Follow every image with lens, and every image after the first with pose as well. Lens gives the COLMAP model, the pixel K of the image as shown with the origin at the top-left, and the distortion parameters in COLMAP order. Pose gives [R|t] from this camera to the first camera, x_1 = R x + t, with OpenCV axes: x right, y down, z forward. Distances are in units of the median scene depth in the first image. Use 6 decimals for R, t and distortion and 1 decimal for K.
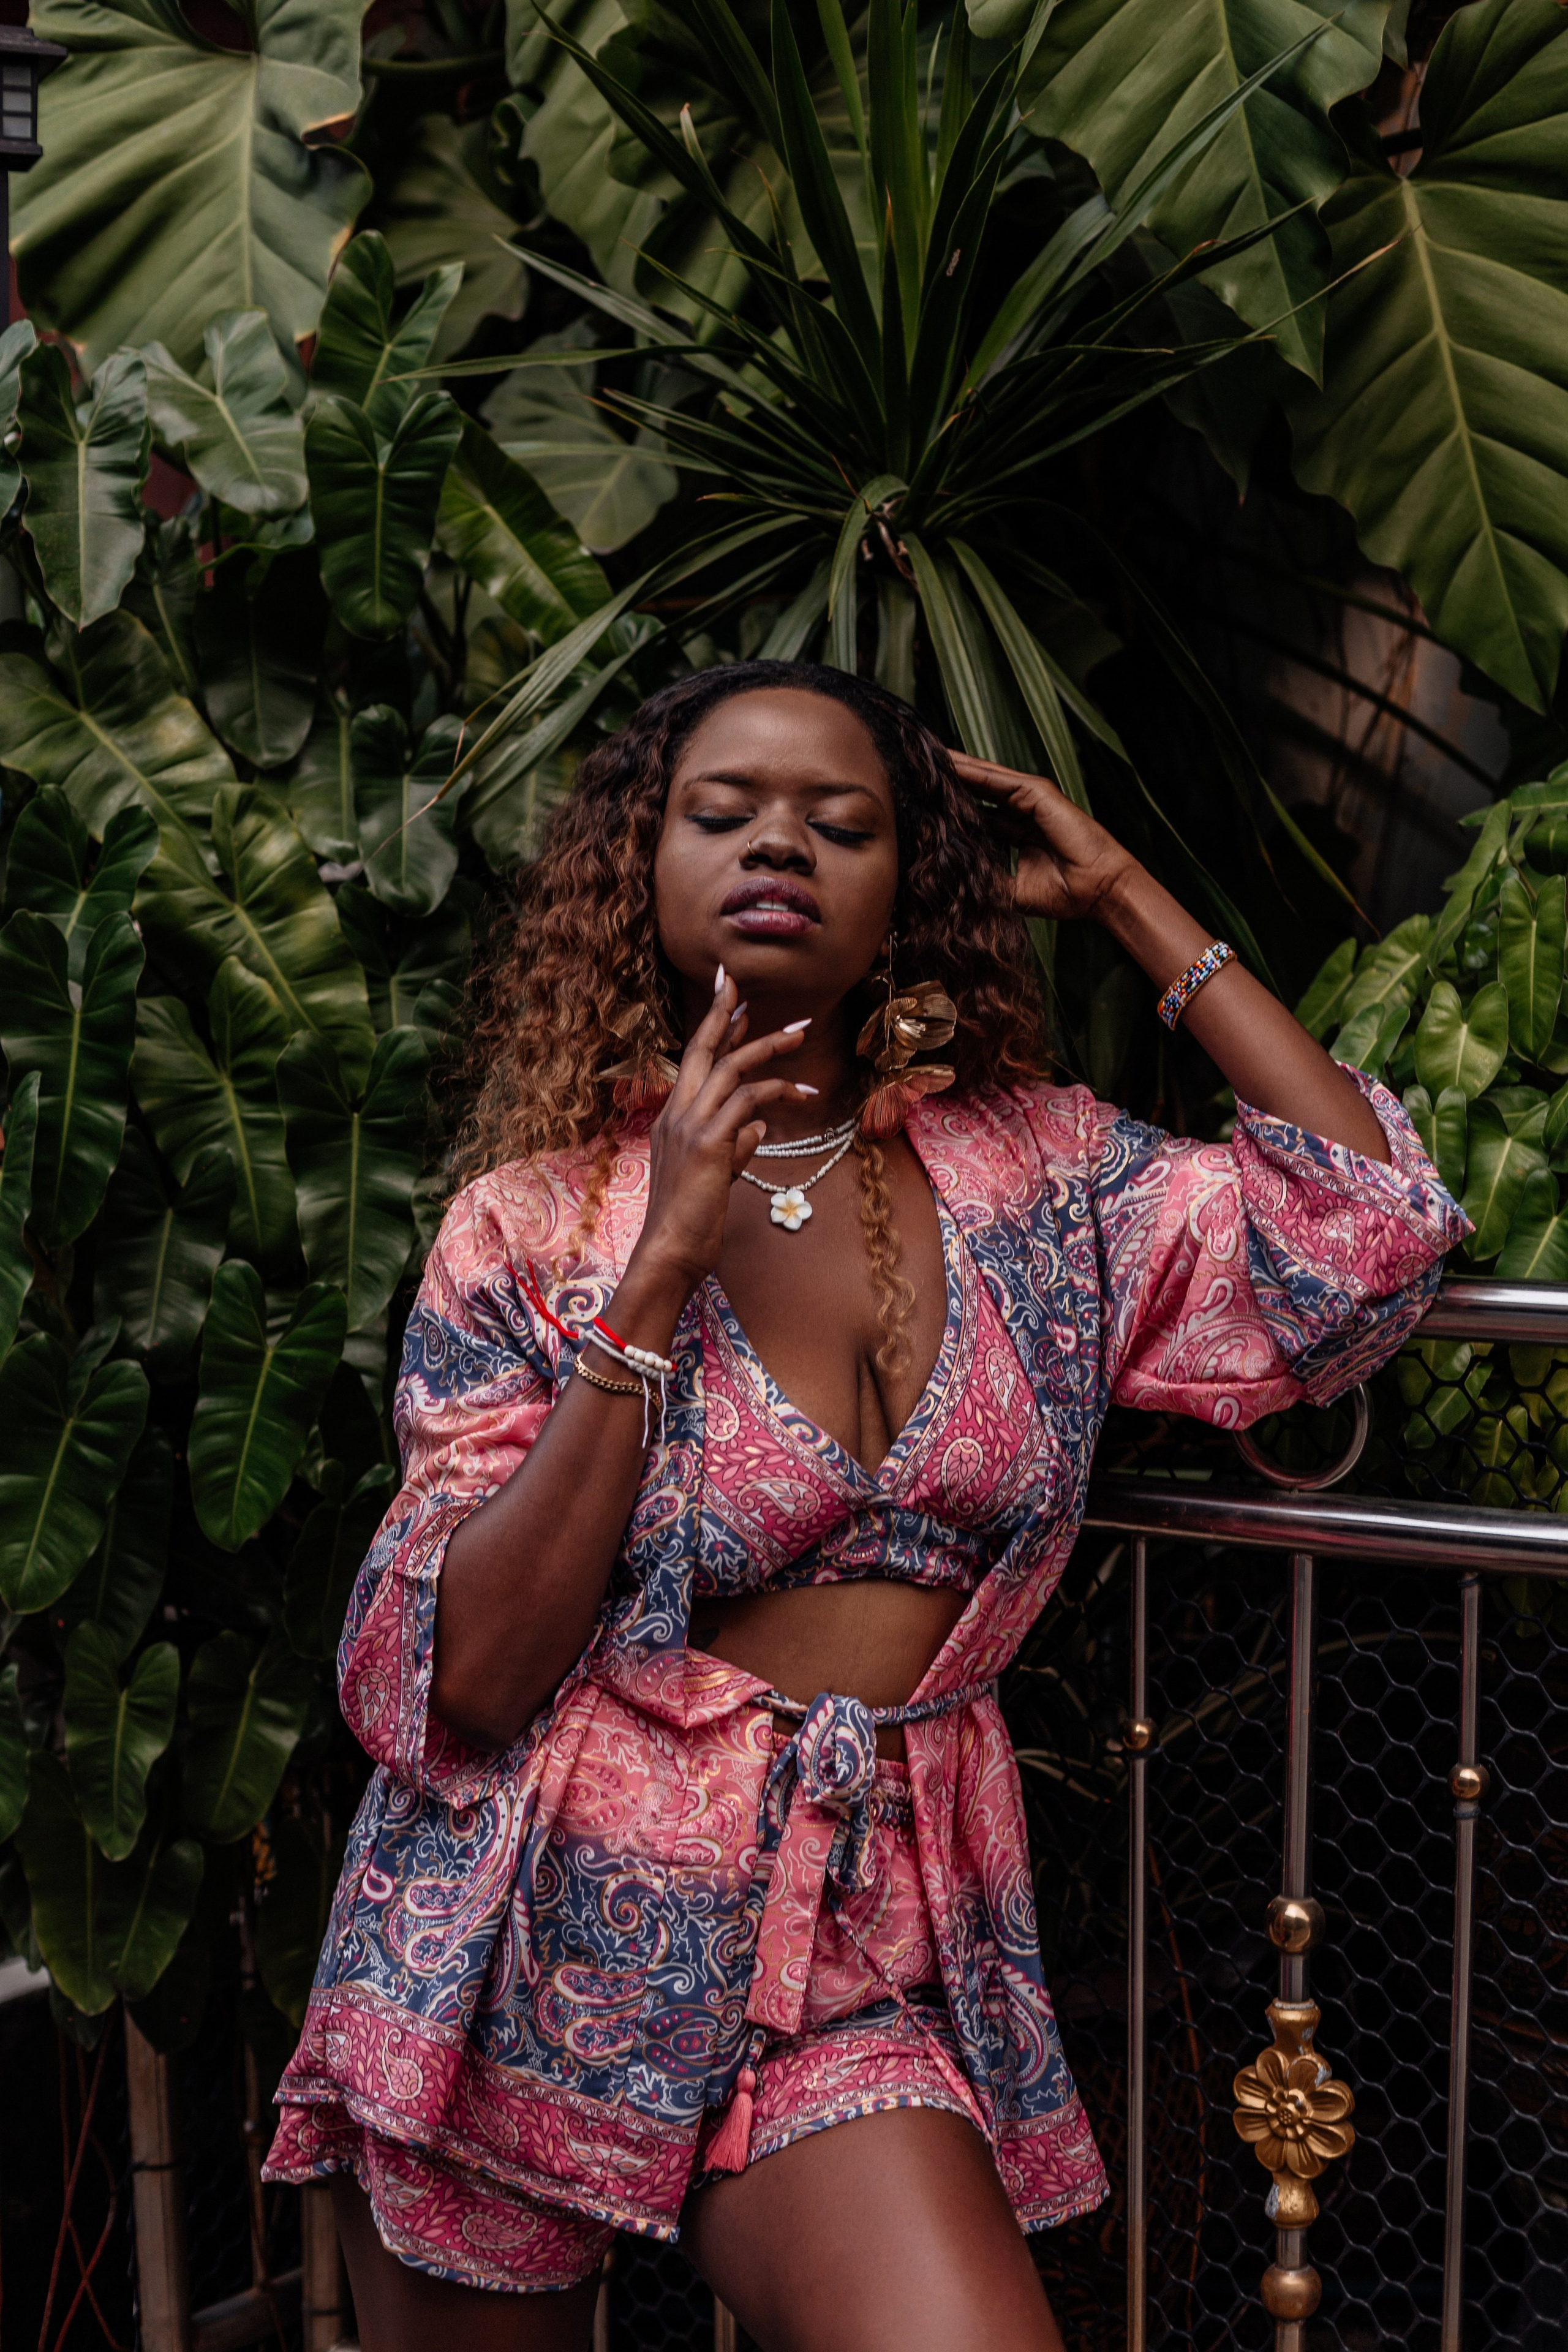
lens RADIAL K [[4075.1, 0, 925.7], [0, 4075.1, 1181.9], [0, 0, 1]] dist [-0.064624, -0.871789]
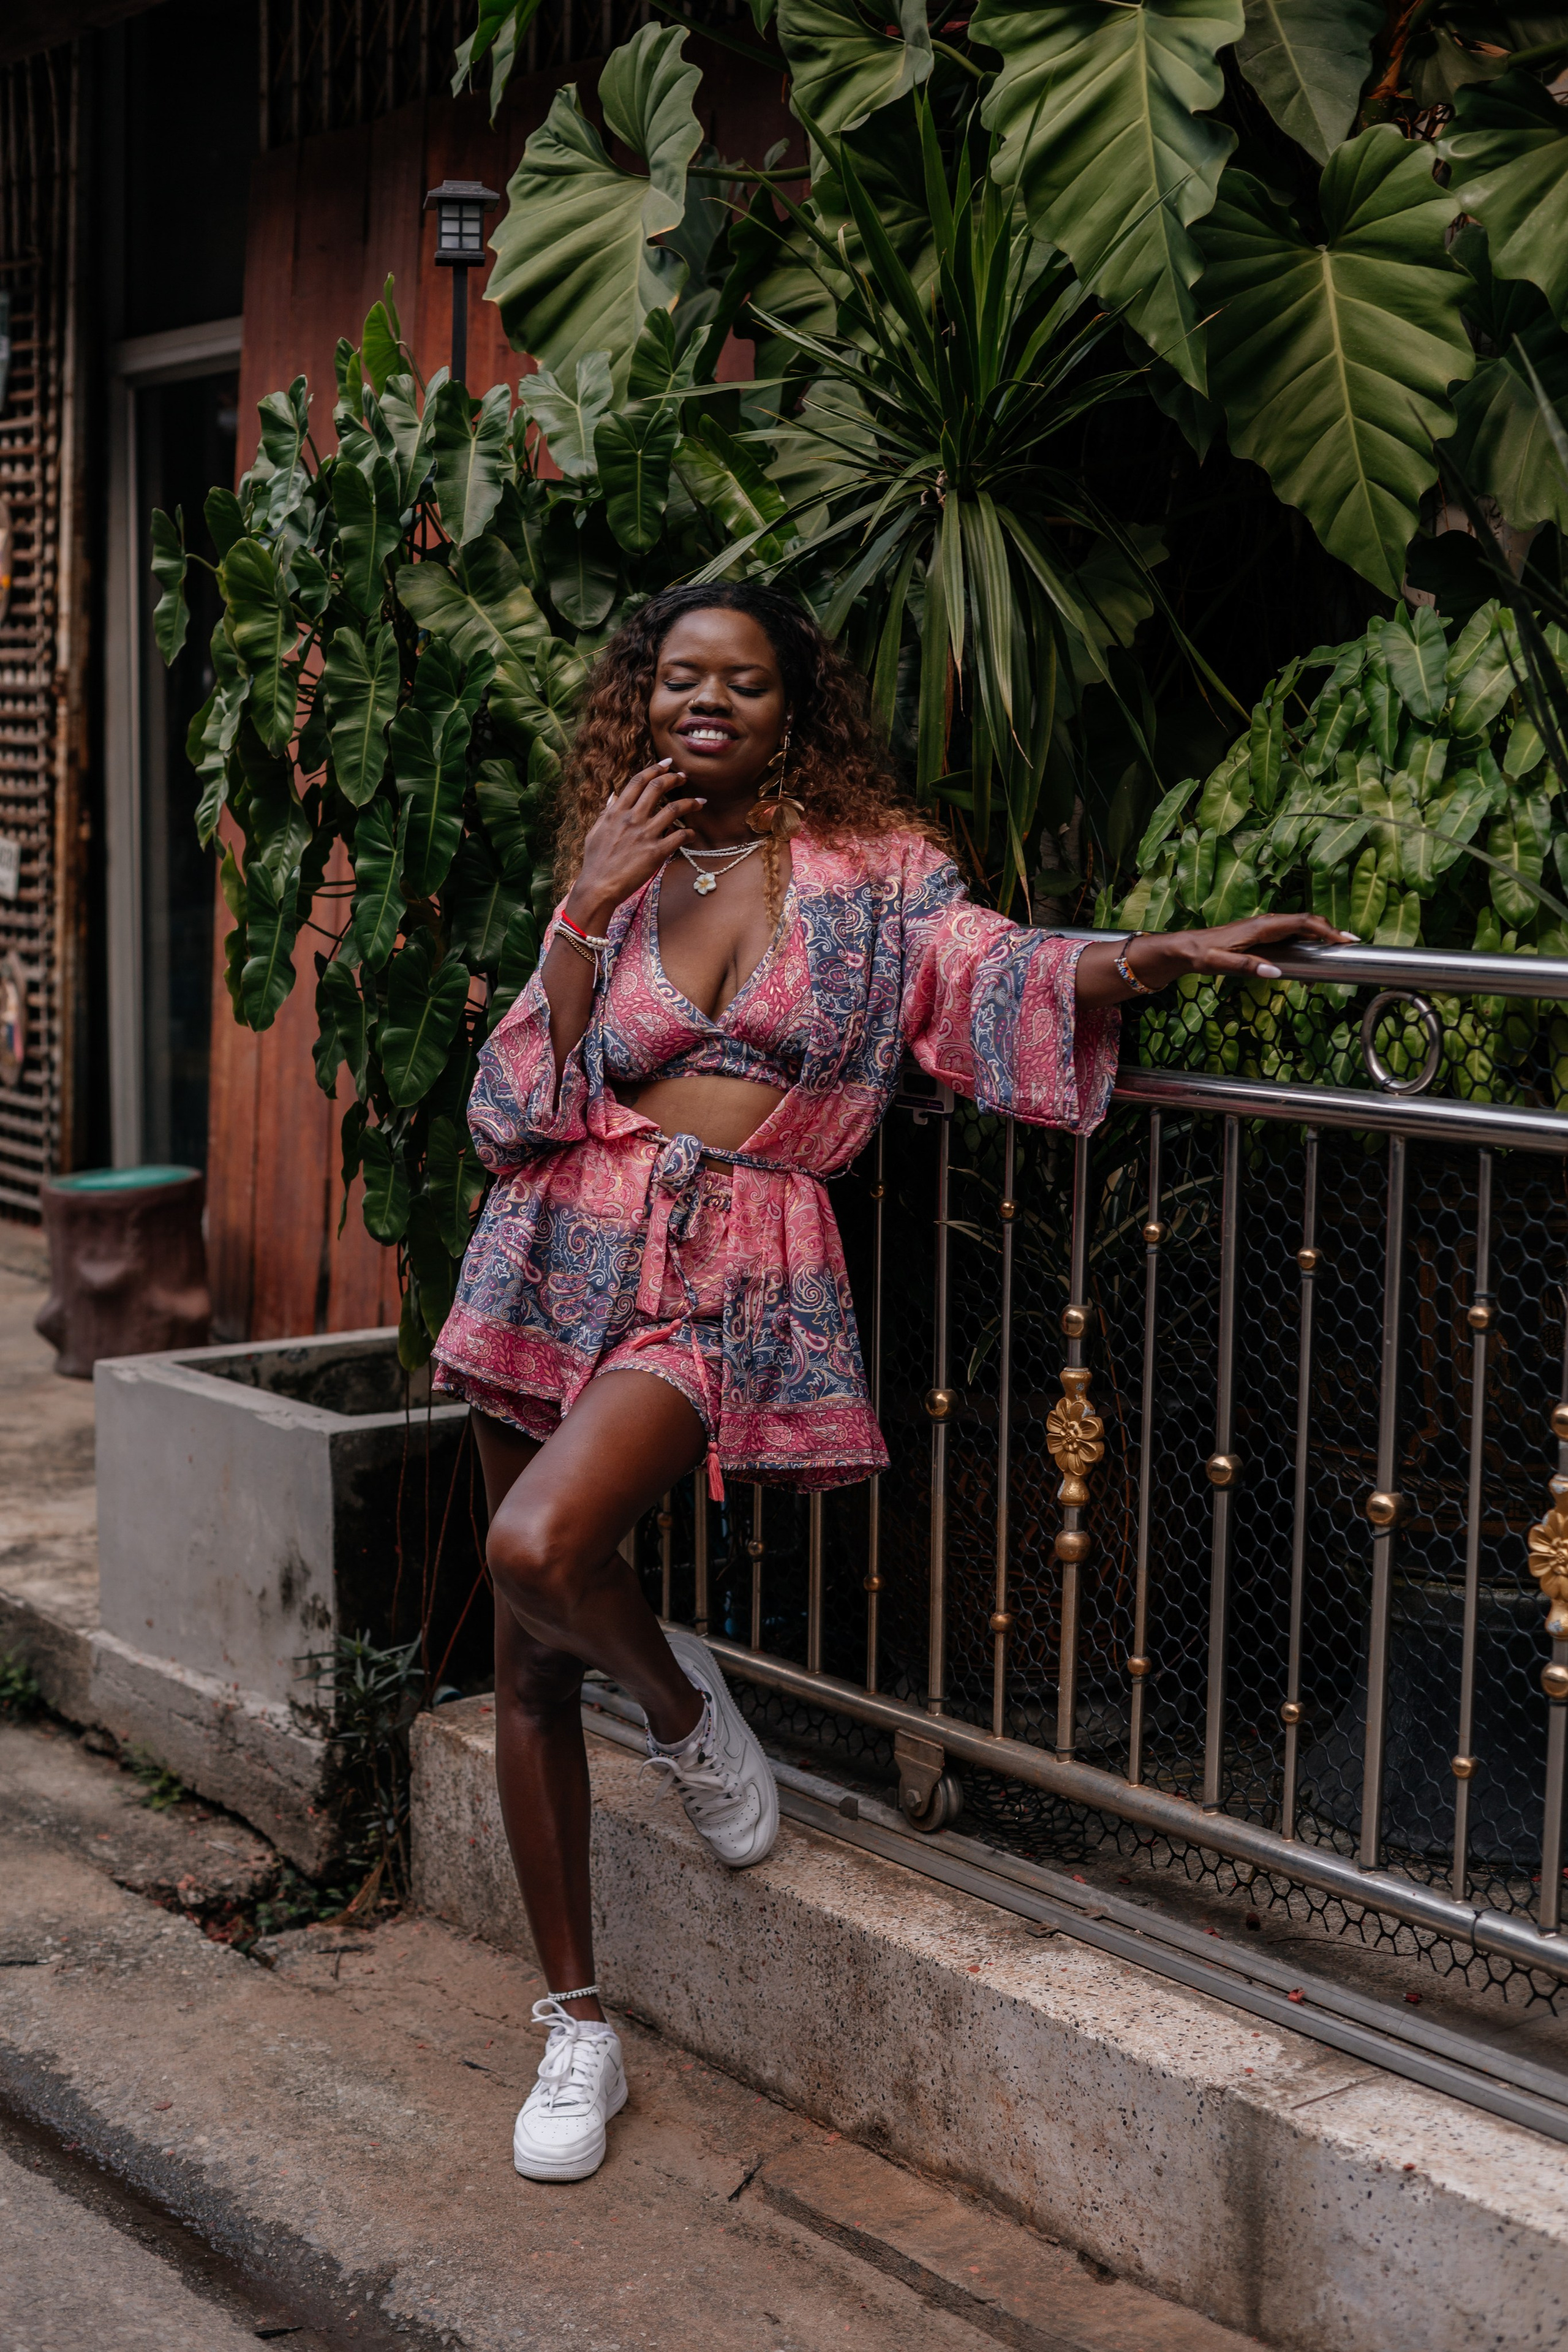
lens RADIAL K [[3869.2, 0, 784.0], [0, 3869.2, 1176.0], [0, 0, 1]] dist [-0.151862, 0.216694]
pose [[0.944962, 0.055307, -0.322471, 0.467357], [-0.037513, 0.997424, 0.061143, 0.026560], [0.325022, -0.045681, 0.944603, -0.530551]]
